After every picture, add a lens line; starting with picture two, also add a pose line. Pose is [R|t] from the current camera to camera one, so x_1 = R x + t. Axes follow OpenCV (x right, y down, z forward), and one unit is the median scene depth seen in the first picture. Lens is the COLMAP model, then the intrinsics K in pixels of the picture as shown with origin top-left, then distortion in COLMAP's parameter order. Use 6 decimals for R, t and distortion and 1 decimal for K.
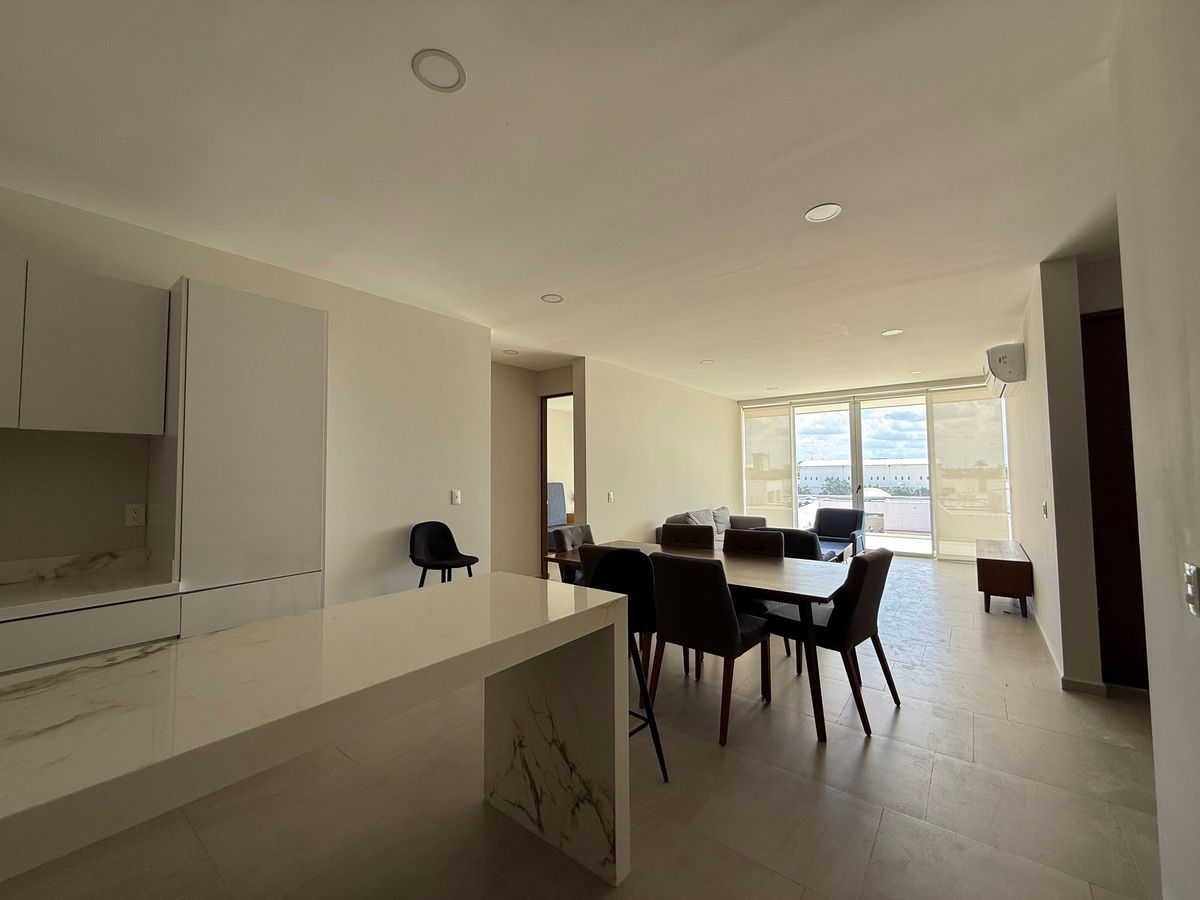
lens RADIAL K [[477.7, 0, 596.0], [0, 477.7, 451.8], [0, 0, 1]] dist [0.002040, -0.000711]
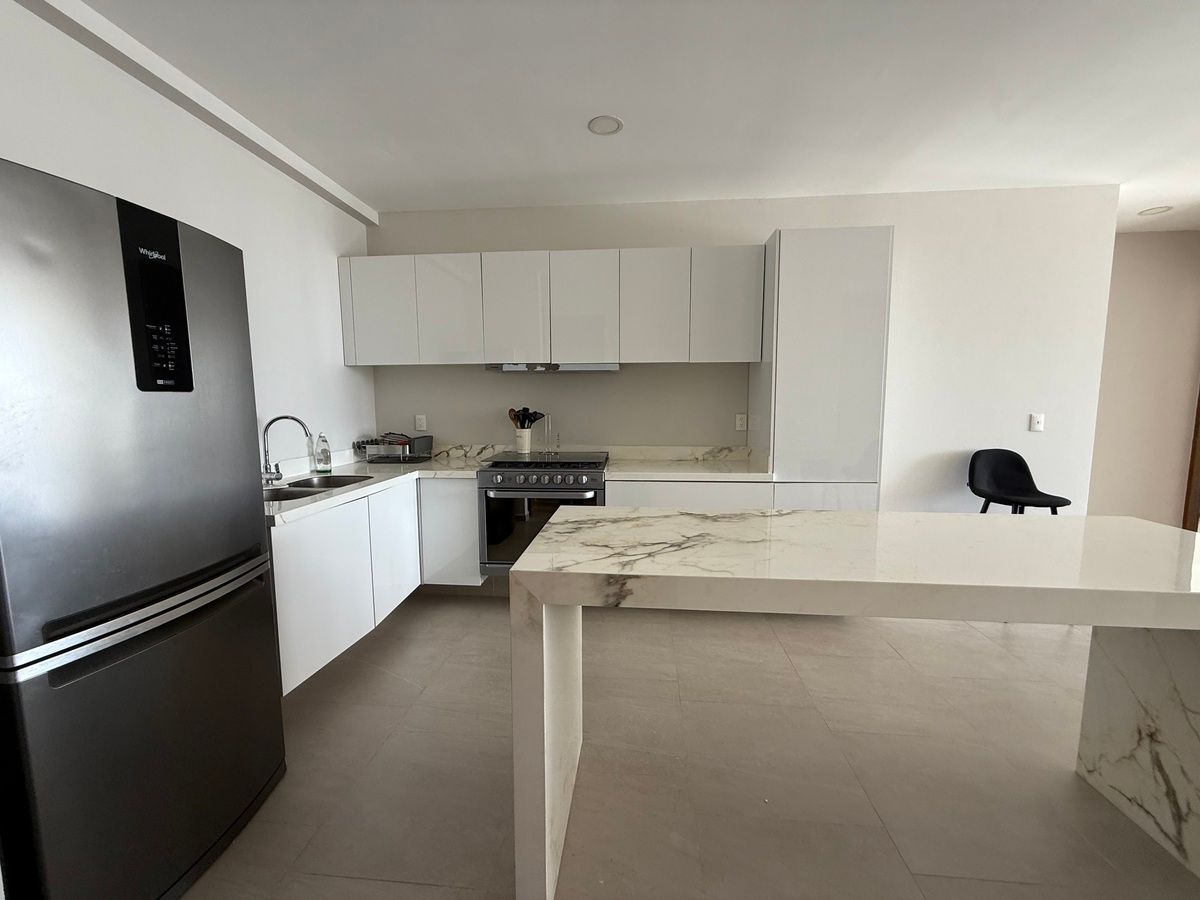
lens RADIAL K [[477.7, 0, 599.6], [0, 477.7, 449.9], [0, 0, 1]] dist [0.002040, -0.000711]
pose [[0.548809, 0.093597, -0.830692, -0.039412], [0.034529, 0.990326, 0.134395, 0.012183], [0.835235, -0.102440, 0.540268, -0.097543]]
